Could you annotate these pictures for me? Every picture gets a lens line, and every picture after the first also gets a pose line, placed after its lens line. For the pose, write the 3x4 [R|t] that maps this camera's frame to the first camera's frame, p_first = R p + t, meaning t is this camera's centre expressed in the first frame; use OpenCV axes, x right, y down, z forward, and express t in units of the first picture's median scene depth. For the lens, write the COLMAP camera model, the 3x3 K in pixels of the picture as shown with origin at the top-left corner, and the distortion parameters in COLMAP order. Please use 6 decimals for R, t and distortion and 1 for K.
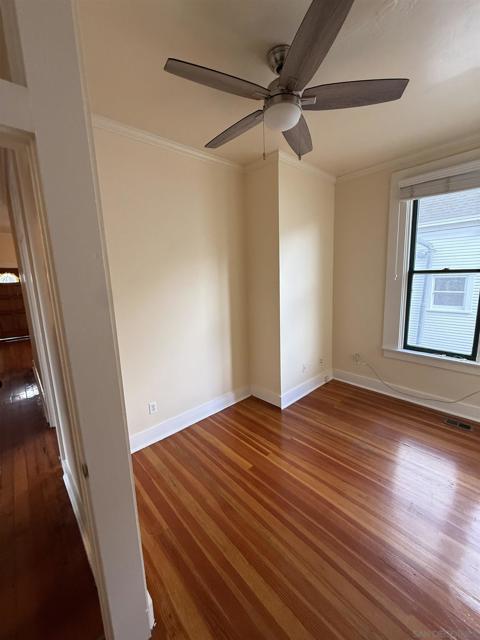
lens RADIAL K [[254.6, 0, 240.3], [0, 254.6, 317.5], [0, 0, 1]] dist [0.002526, 0.000526]
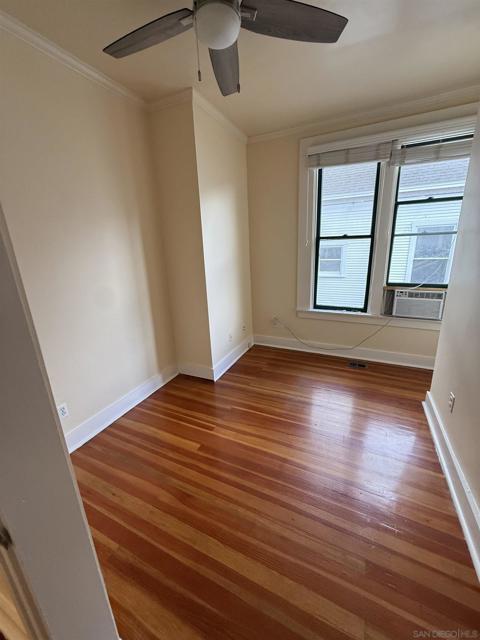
lens RADIAL K [[254.6, 0, 240.3], [0, 254.6, 317.5], [0, 0, 1]] dist [0.002526, 0.000526]
pose [[0.926086, -0.103930, 0.362716, -0.080842], [0.066346, 0.991192, 0.114615, 0.013001], [-0.371433, -0.082078, 0.924825, 0.086097]]
